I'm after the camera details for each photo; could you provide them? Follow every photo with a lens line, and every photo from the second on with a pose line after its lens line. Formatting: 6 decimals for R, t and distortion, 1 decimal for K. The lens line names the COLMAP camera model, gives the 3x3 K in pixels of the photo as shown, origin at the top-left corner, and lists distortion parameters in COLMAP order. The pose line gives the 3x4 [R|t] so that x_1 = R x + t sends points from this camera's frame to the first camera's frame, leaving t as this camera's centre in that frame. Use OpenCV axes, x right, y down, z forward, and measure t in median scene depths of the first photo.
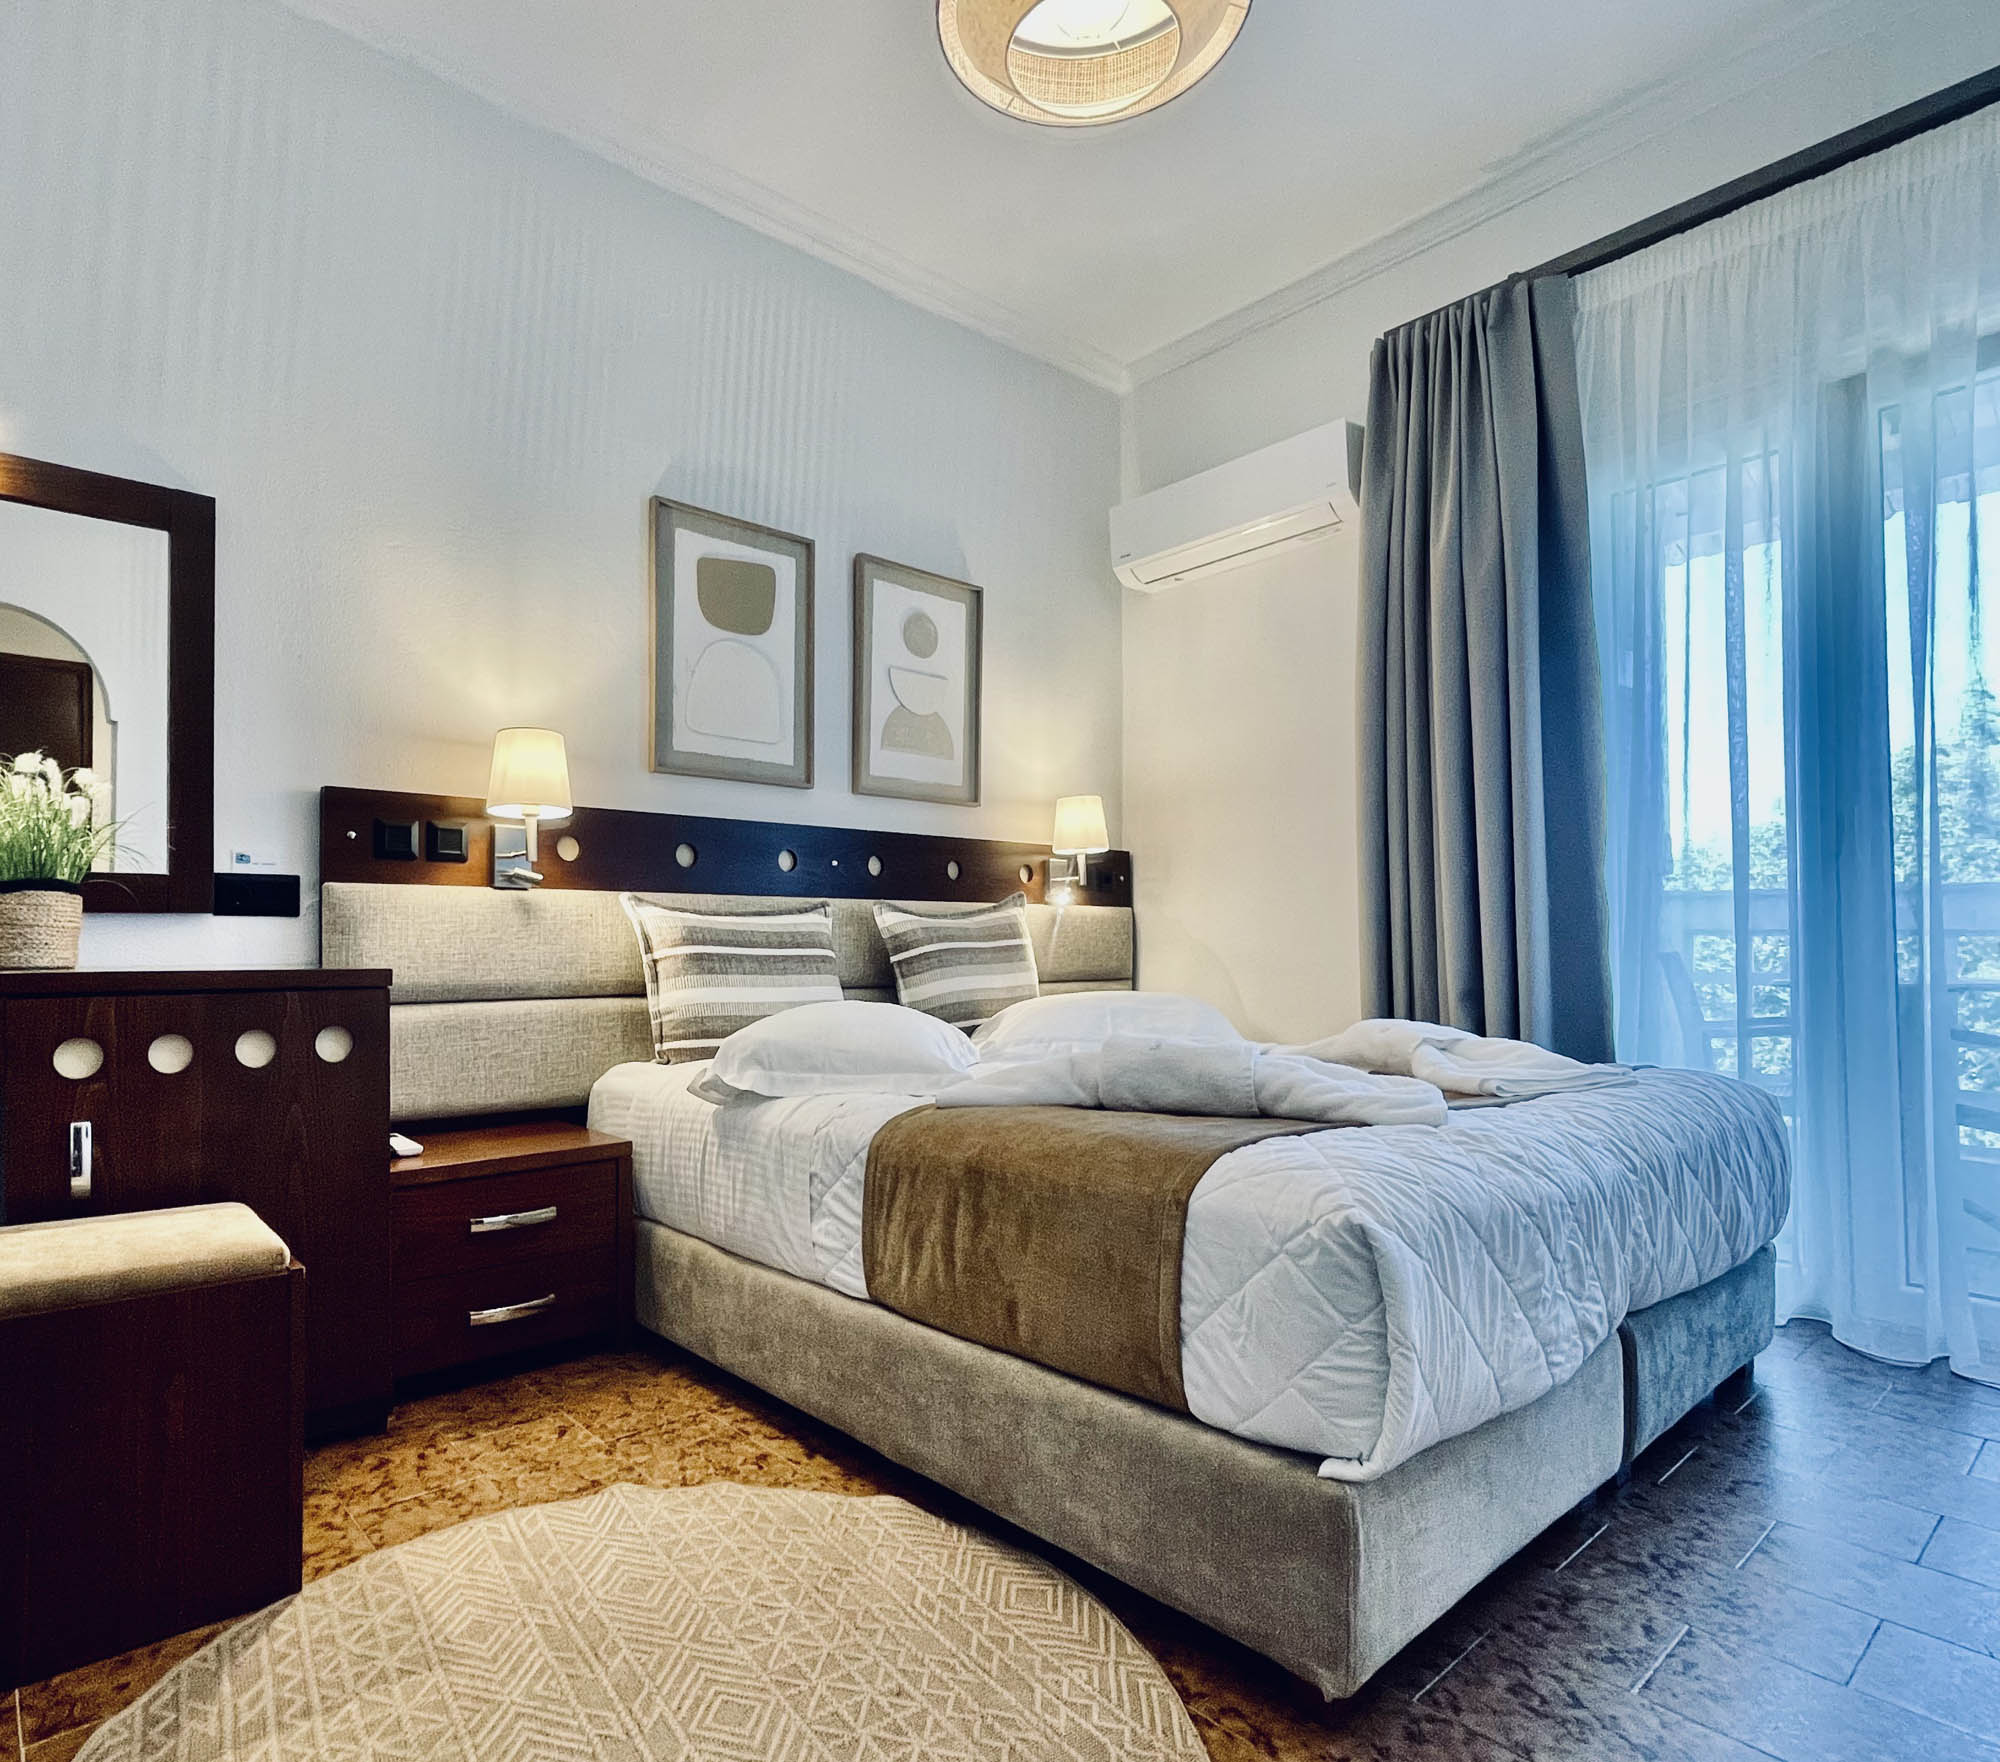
lens RADIAL K [[1126.6, 0, 885.6], [0, 1126.6, 928.0], [0, 0, 1]] dist [-0.002531, 0.003072]
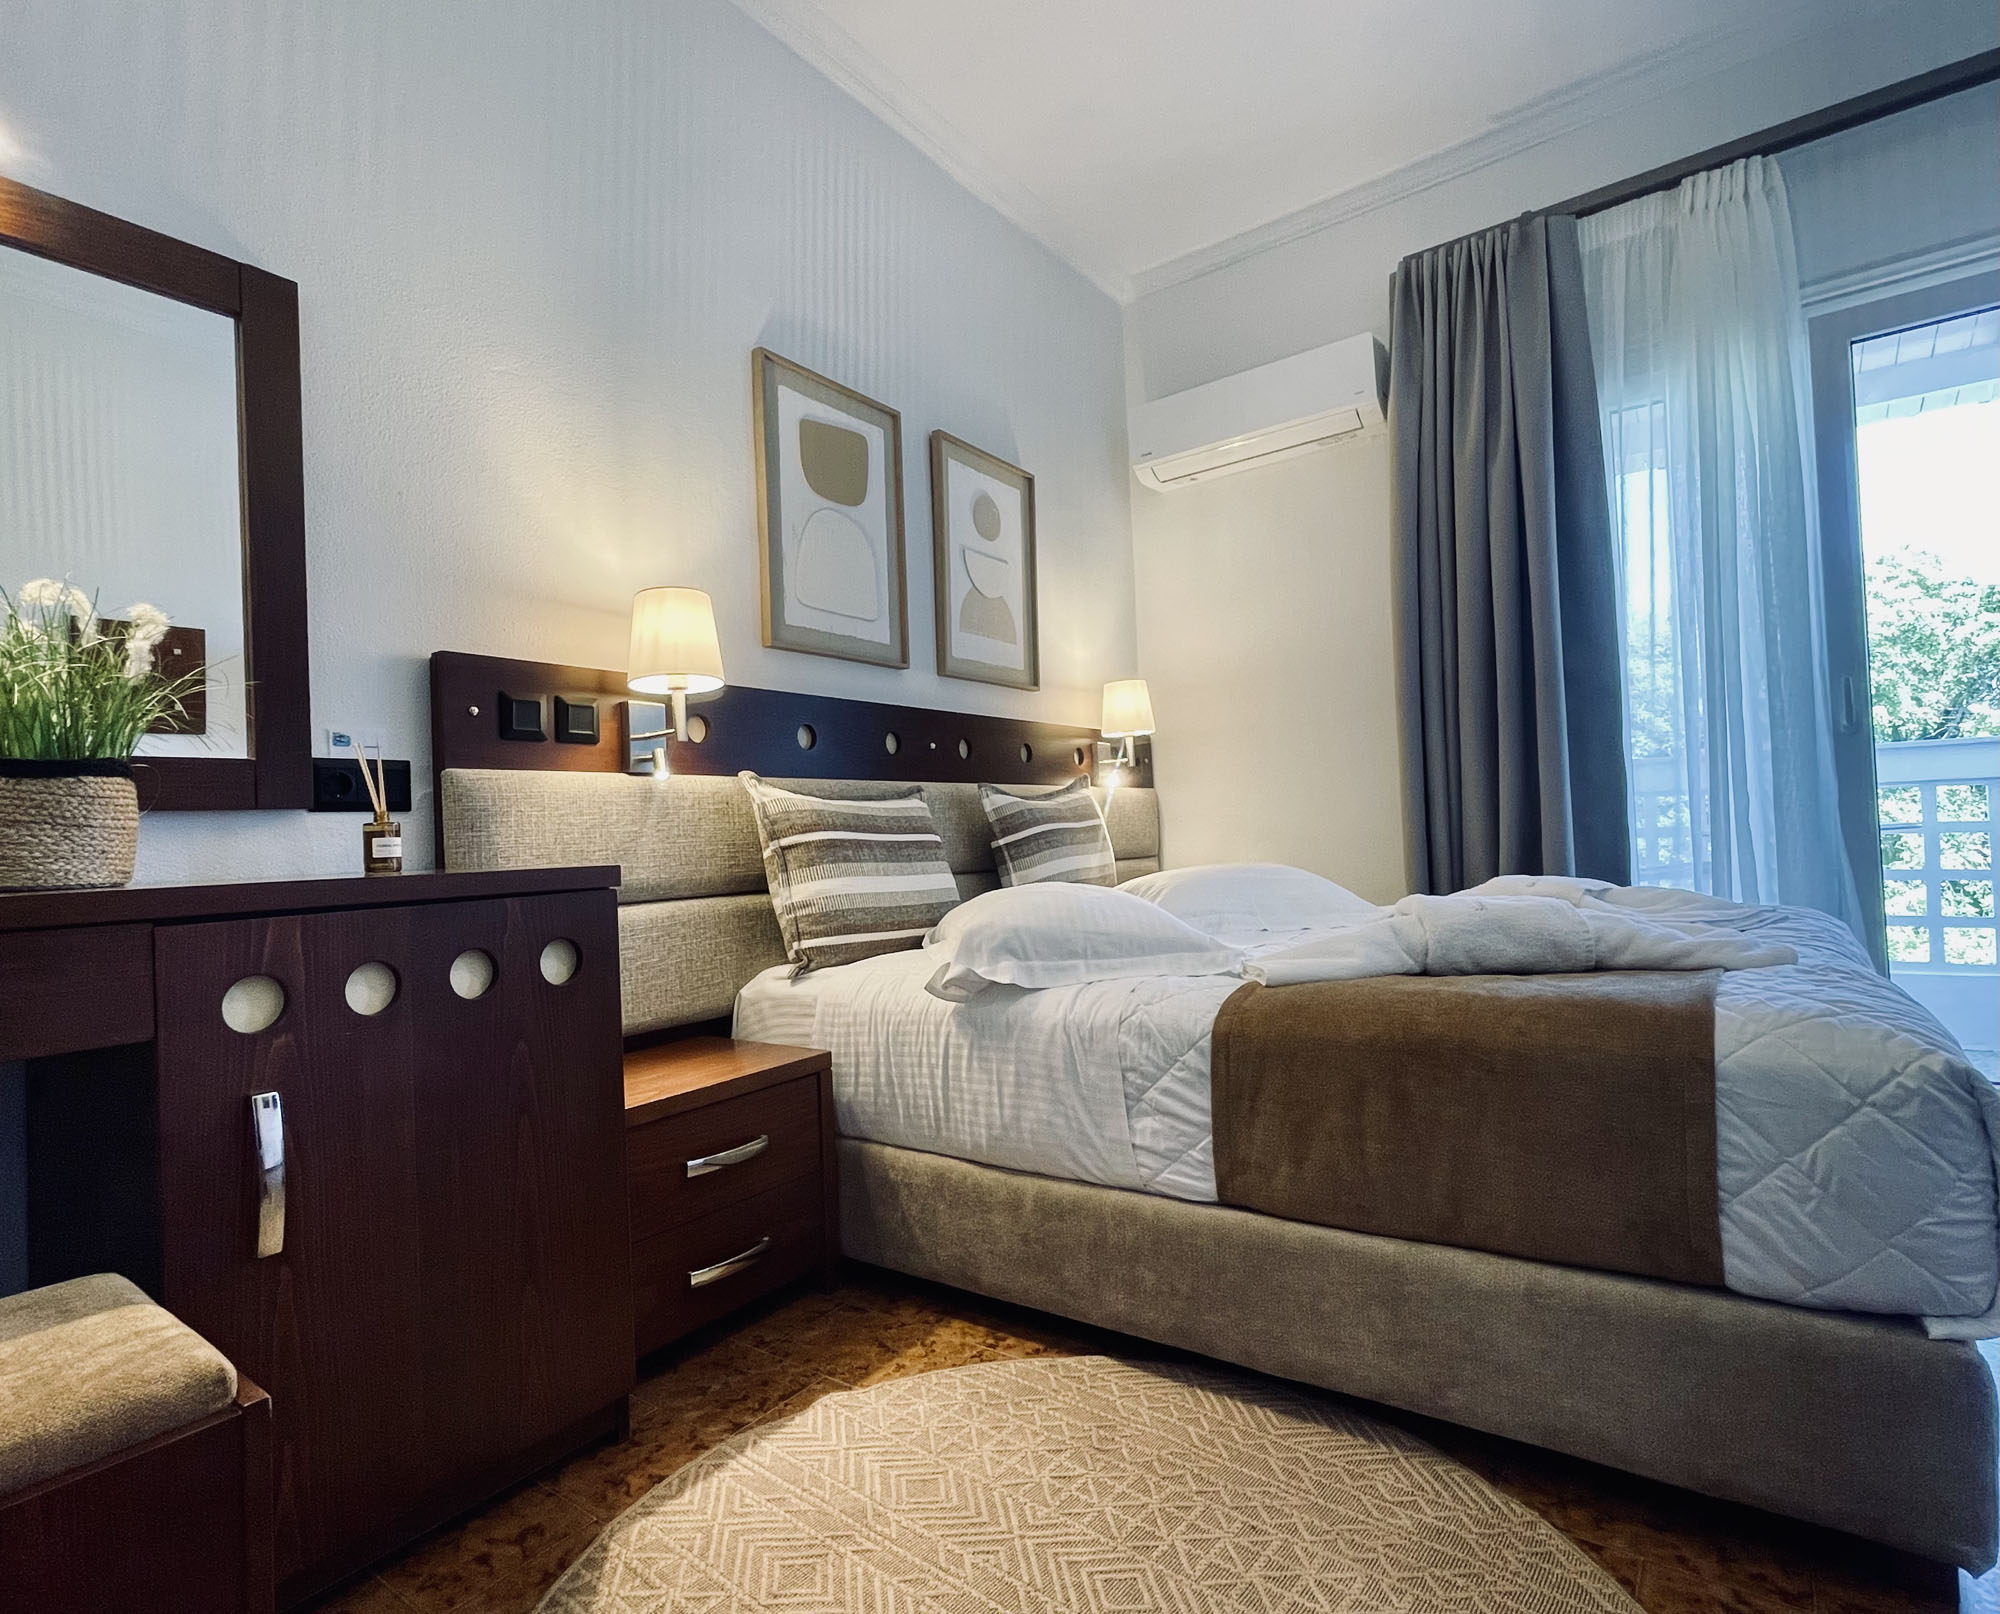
lens RADIAL K [[1025.5, 0, 974.2], [0, 1025.5, 817.5], [0, 0, 1]] dist [-0.009431, 0.004154]
pose [[0.969316, -0.033978, 0.243460, -0.283812], [0.036192, 0.999334, -0.004624, 0.011580], [-0.243141, 0.013293, 0.969900, 0.172305]]
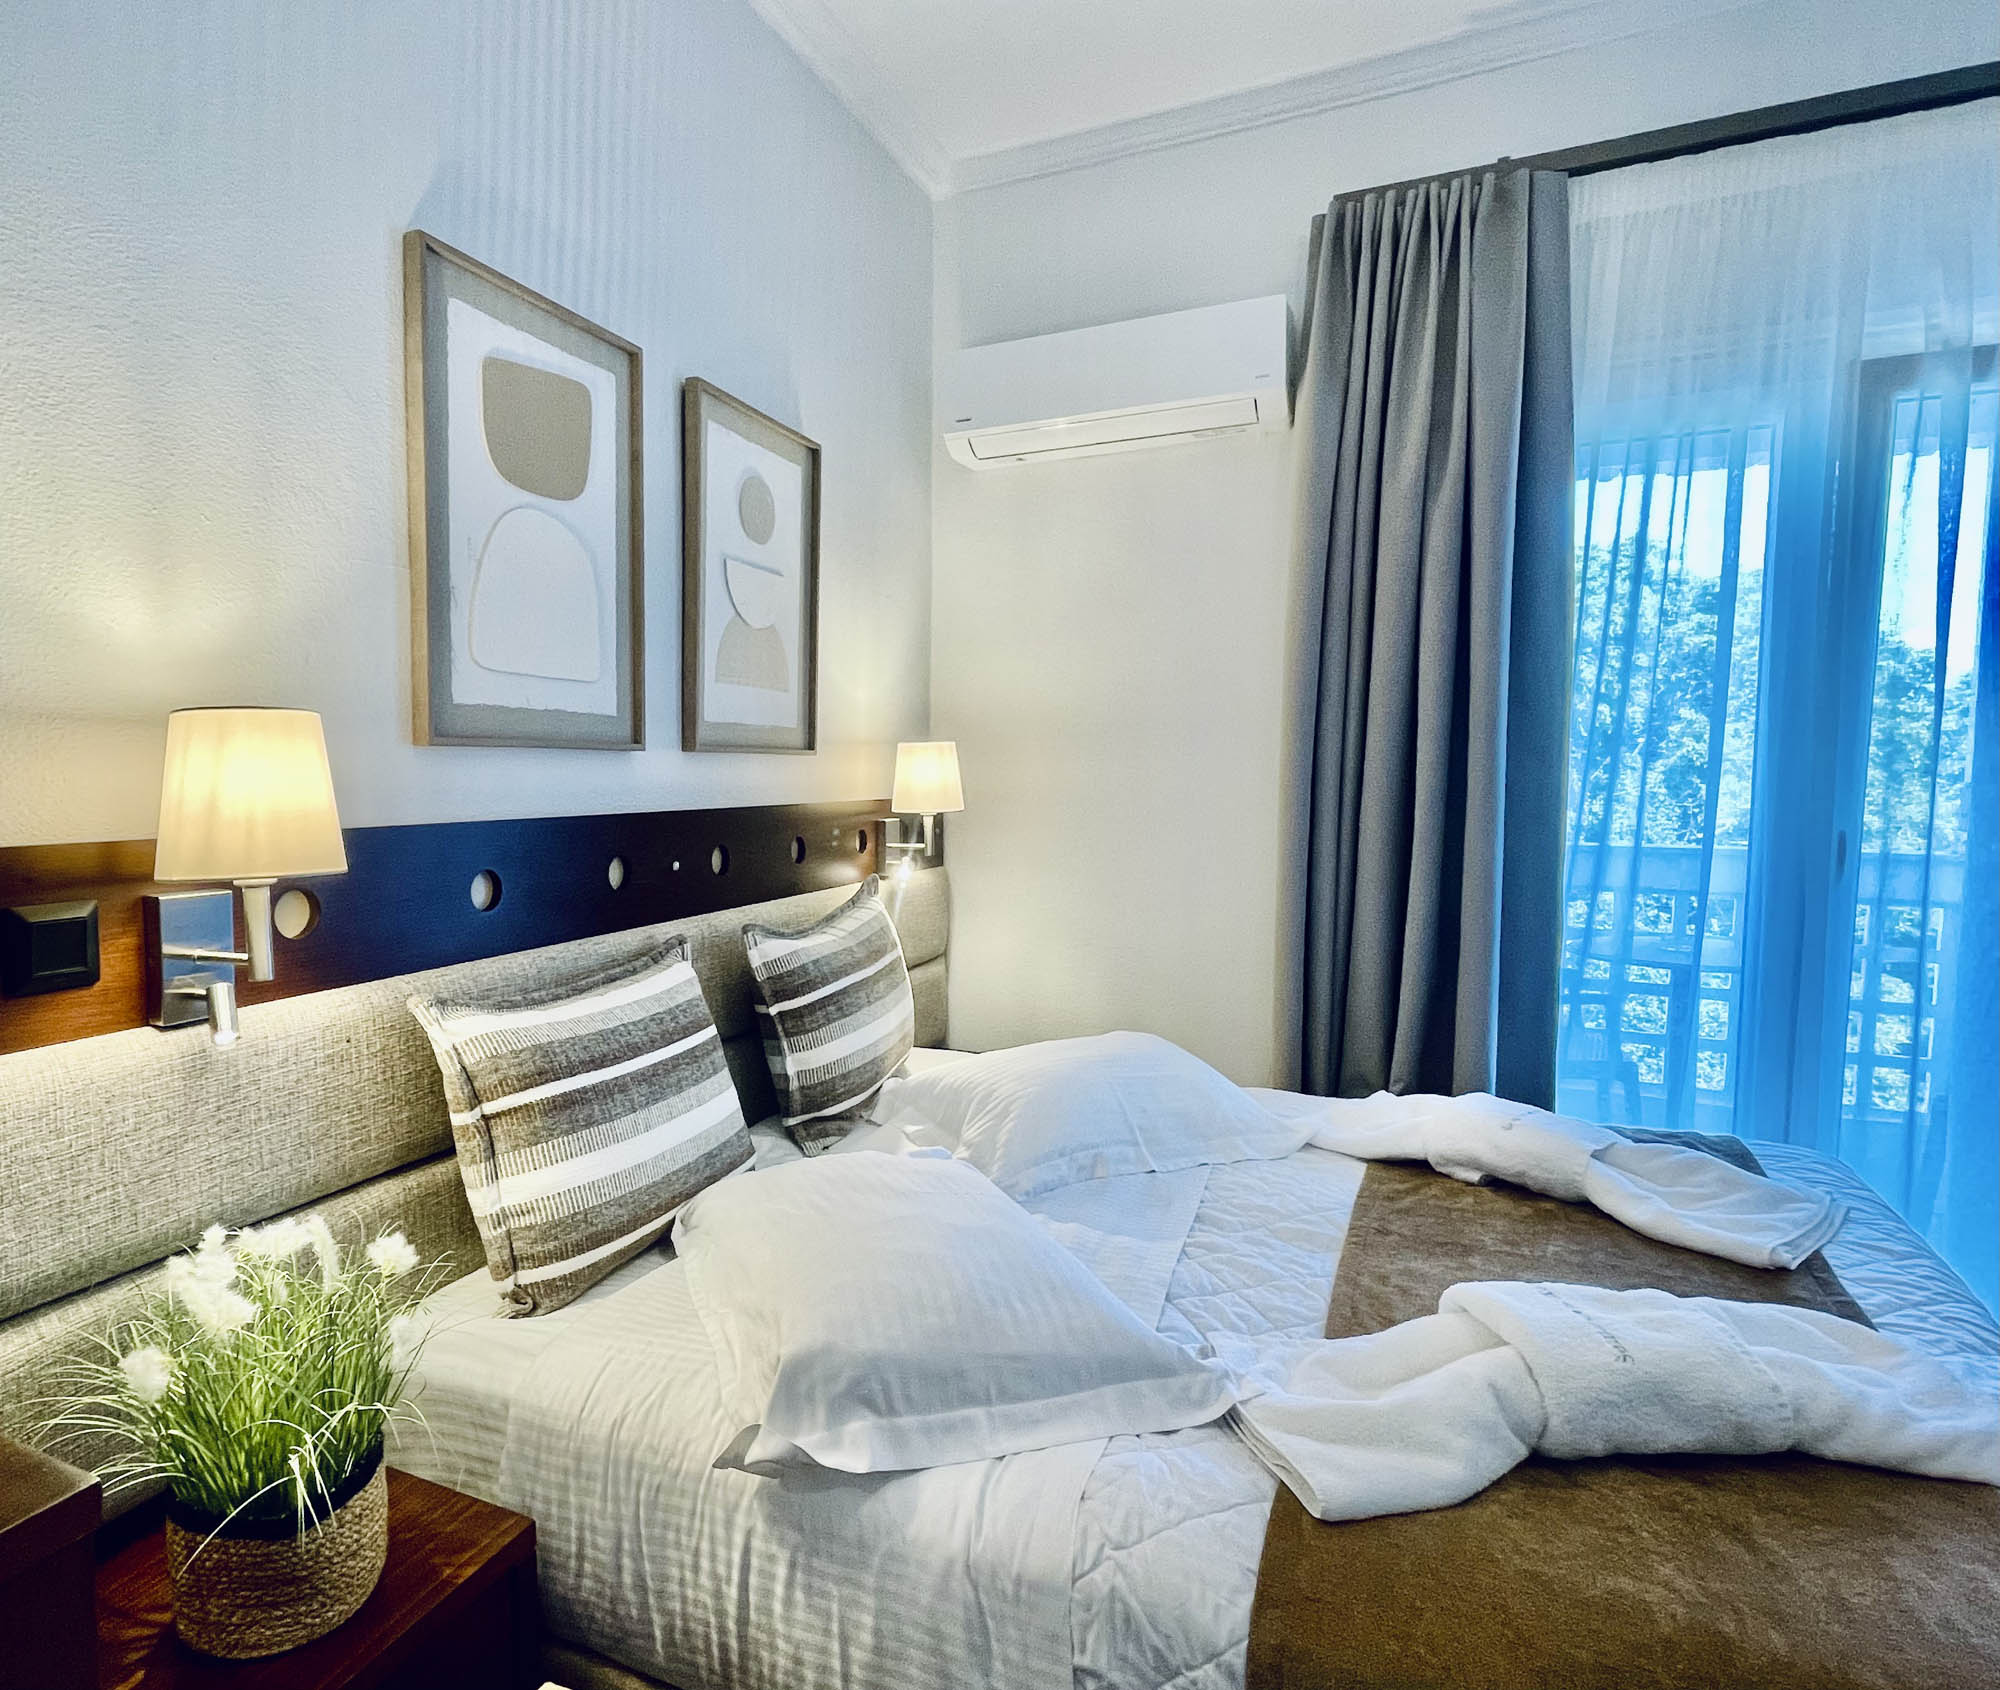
lens RADIAL K [[1143.3, 0, 859.3], [0, 1143.3, 849.1], [0, 0, 1]] dist [-0.006961, -0.000642]
pose [[0.909314, -0.026465, 0.415268, -0.277826], [-0.009425, 0.996409, 0.084139, -0.154630], [-0.416004, -0.080423, 0.905800, 0.448557]]
